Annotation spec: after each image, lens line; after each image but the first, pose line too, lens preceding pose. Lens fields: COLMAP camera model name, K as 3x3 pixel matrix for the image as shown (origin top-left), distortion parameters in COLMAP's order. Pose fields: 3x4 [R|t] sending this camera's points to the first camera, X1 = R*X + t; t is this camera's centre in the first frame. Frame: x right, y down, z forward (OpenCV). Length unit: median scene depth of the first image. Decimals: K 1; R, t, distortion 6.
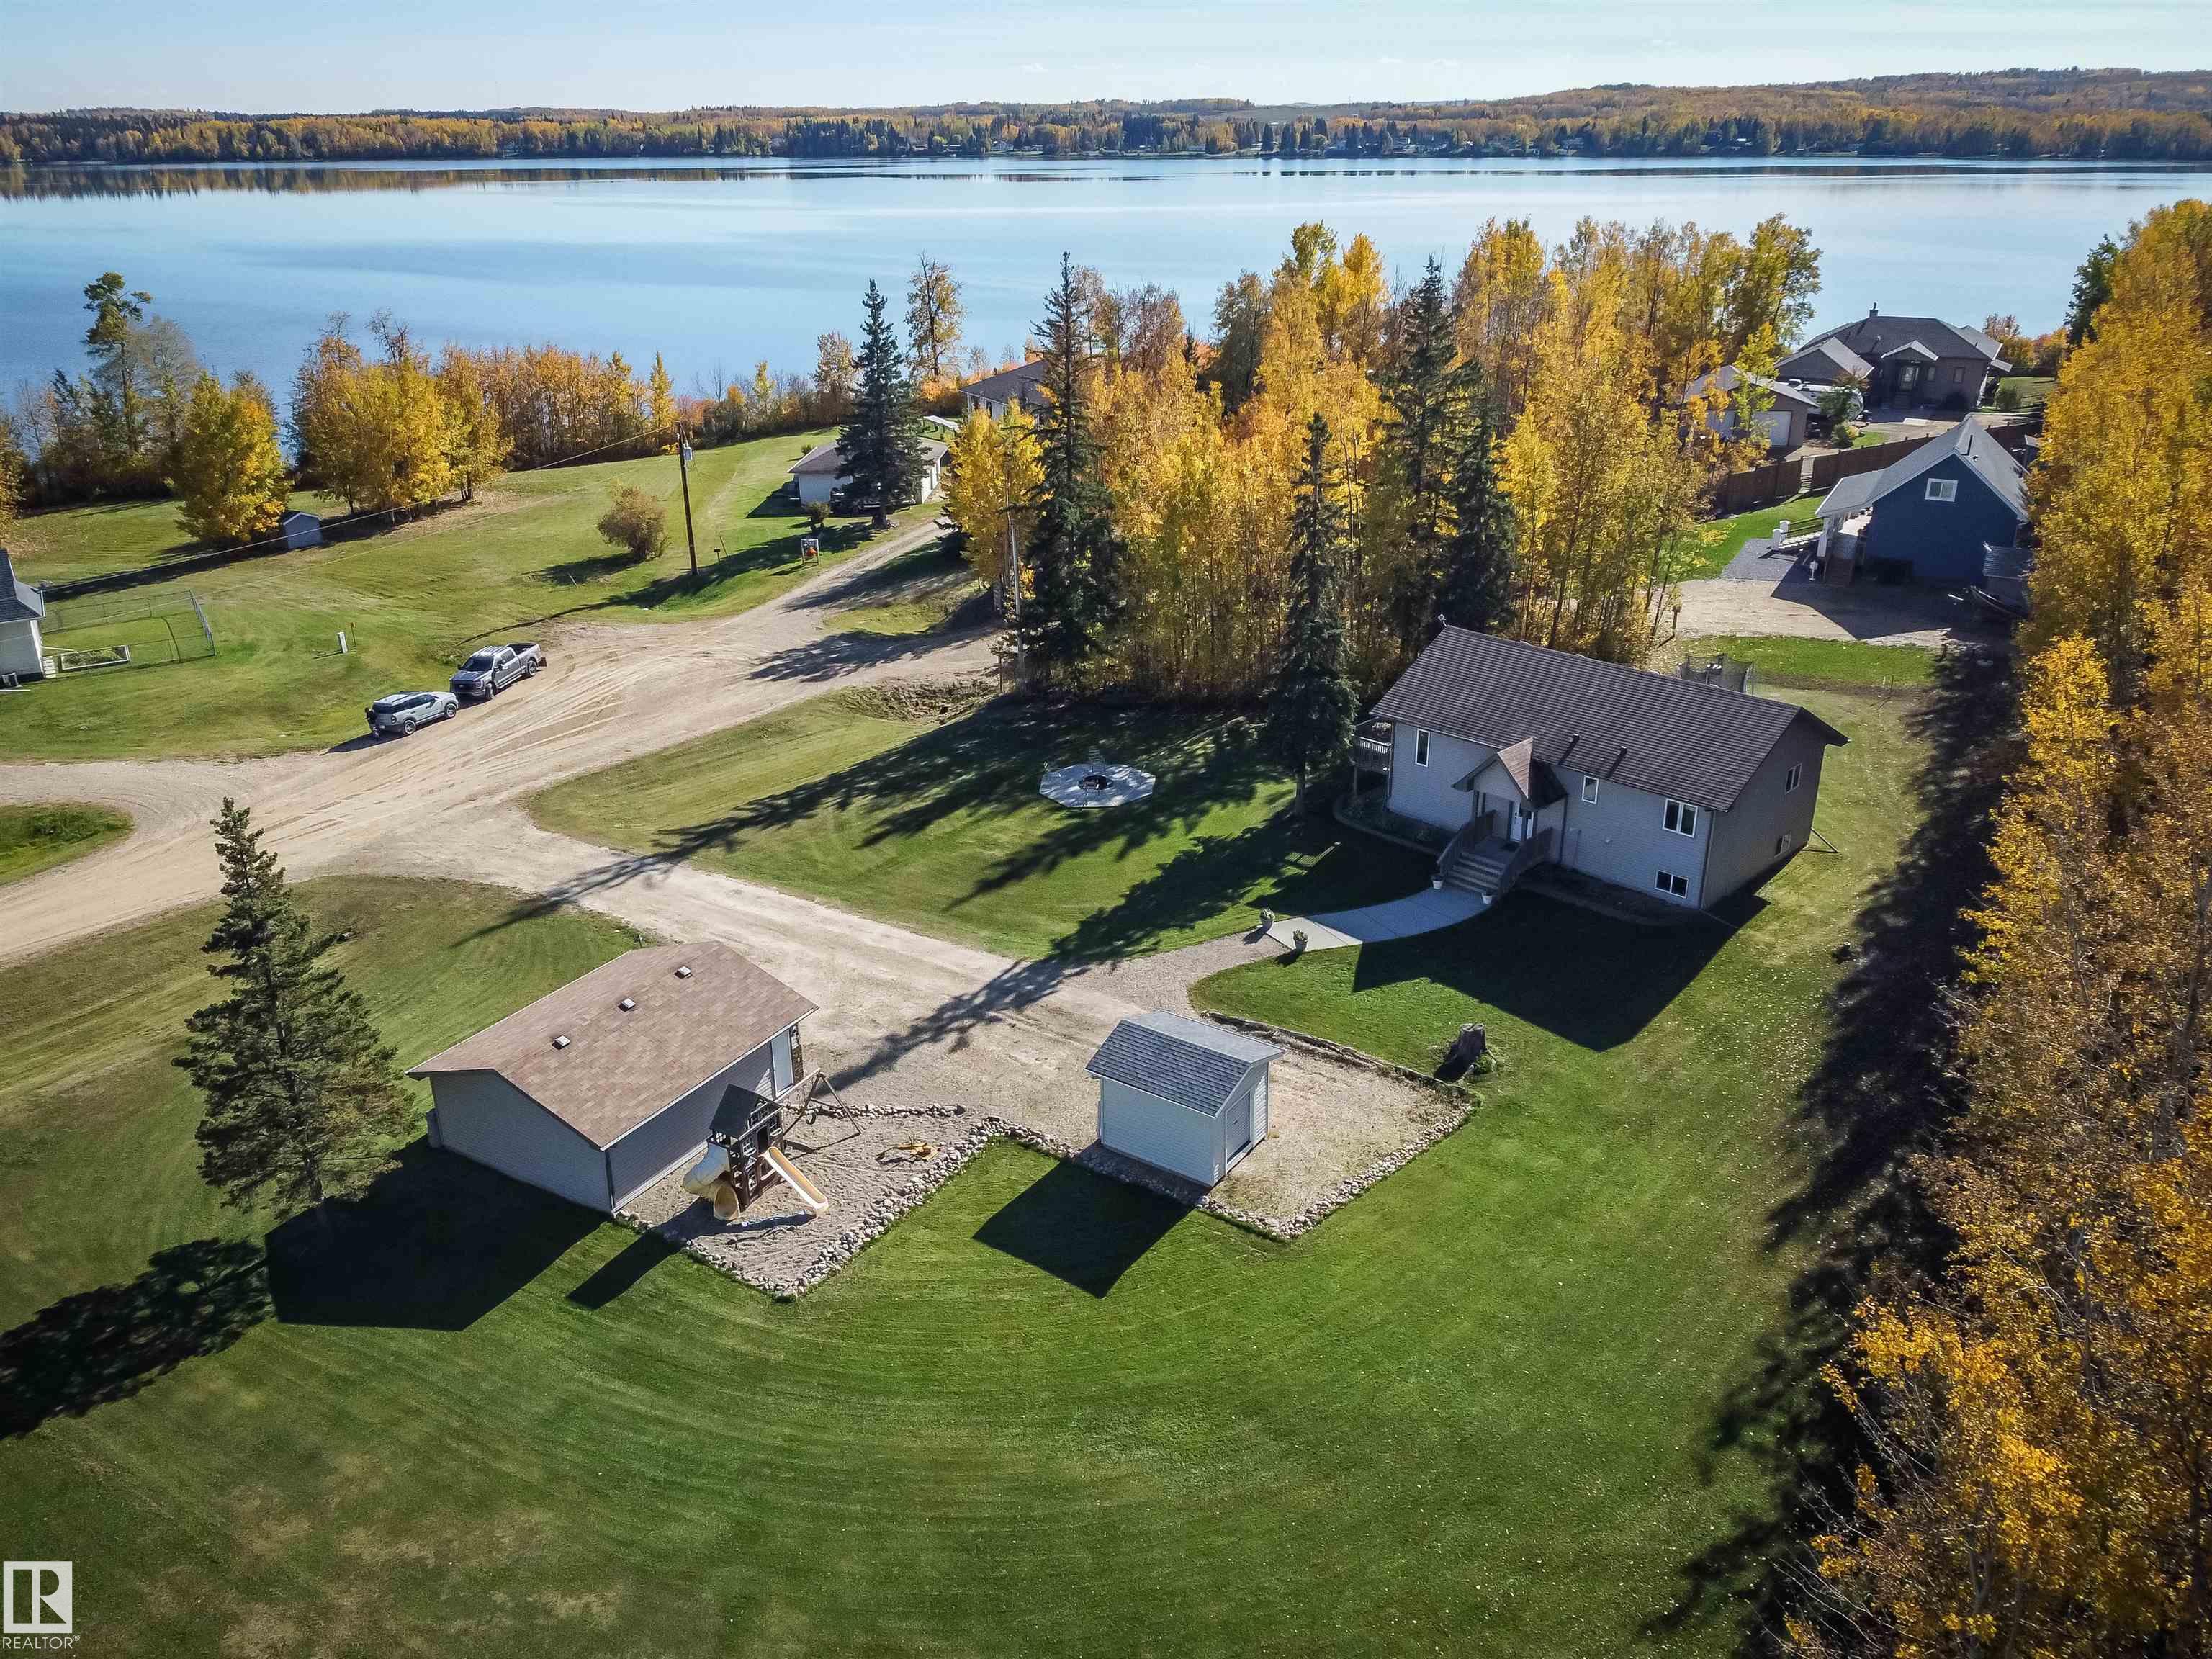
lens RADIAL K [[1705.3, 0, 1104.2], [0, 1705.3, 821.7], [0, 0, 1]] dist [0.005143, -0.008488]
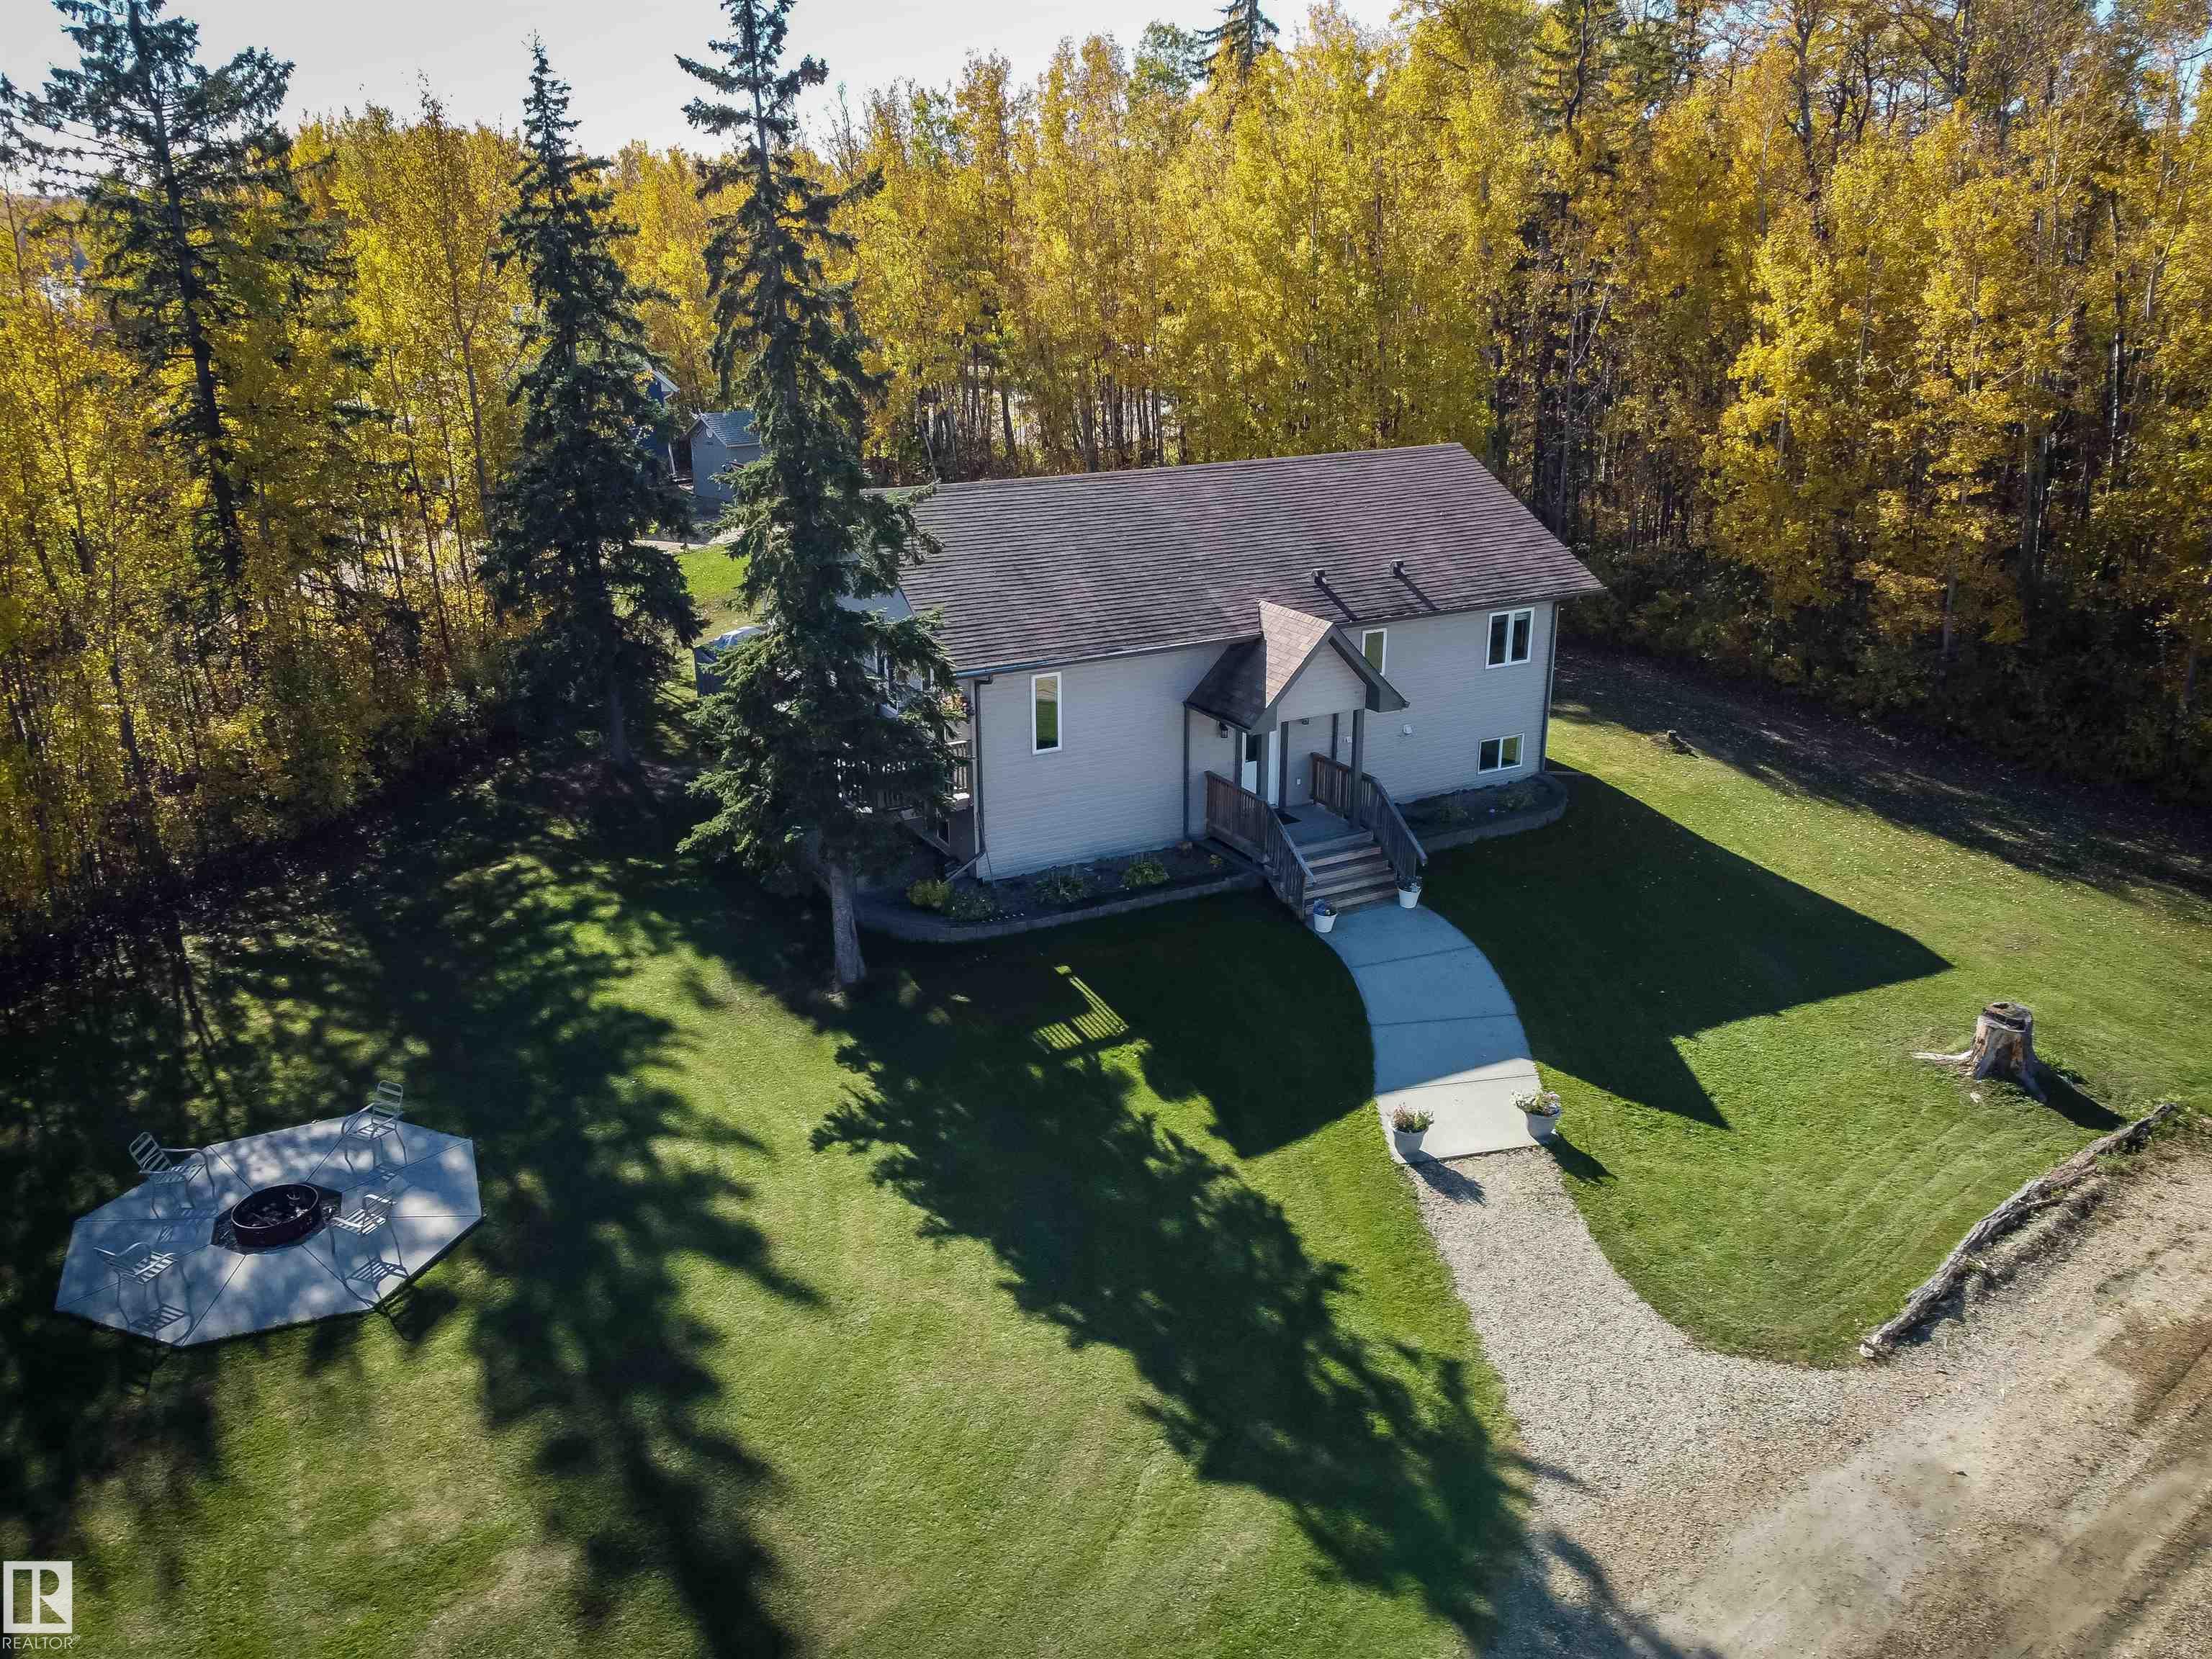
lens RADIAL K [[1682.4, 0, 1109.4], [0, 1682.4, 801.7], [0, 0, 1]] dist [-0.000324, -0.002476]
pose [[0.300227, -0.302918, 0.904491, -0.221026], [0.372885, 0.910051, 0.181008, -0.094151], [-0.877964, 0.282927, 0.386175, 0.788370]]
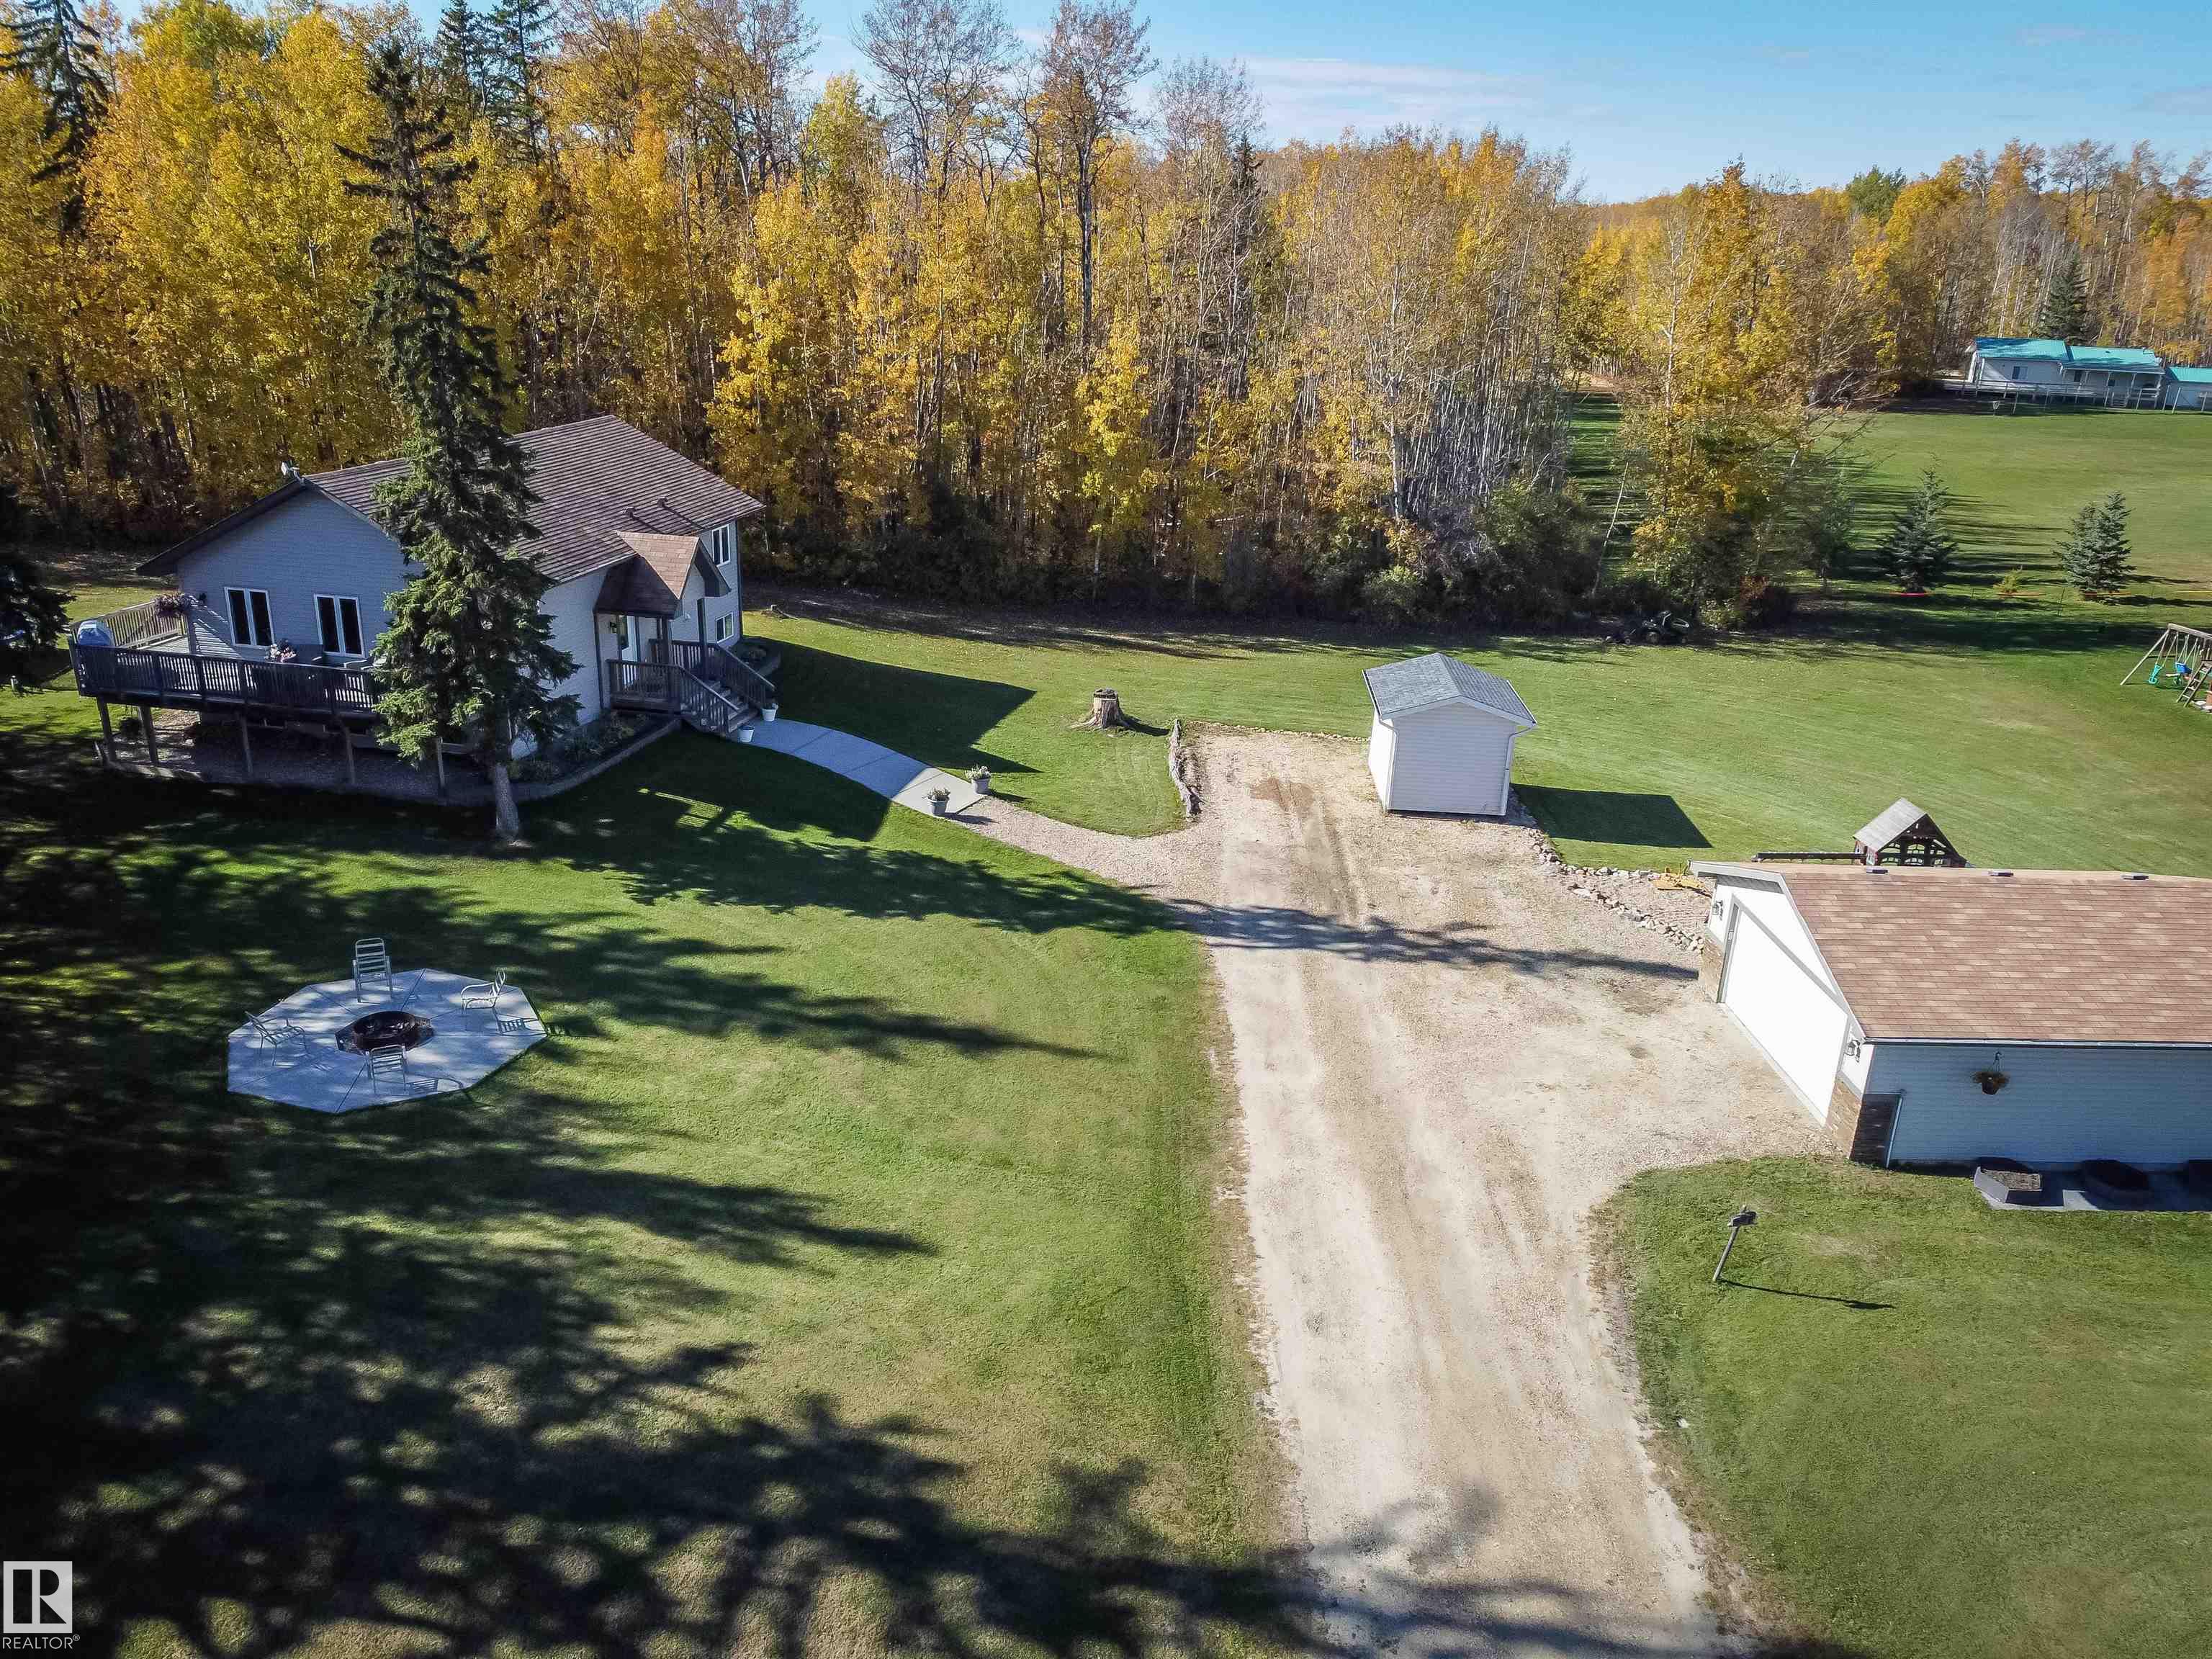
lens RADIAL K [[1663.1, 0, 1108.3], [0, 1663.1, 812.7], [0, 0, 1]] dist [-0.000485, -0.004948]
pose [[-0.538937, -0.291725, 0.790217, -0.412969], [0.294834, 0.813444, 0.501380, -0.223105], [-0.789062, 0.503195, -0.352385, 1.047178]]
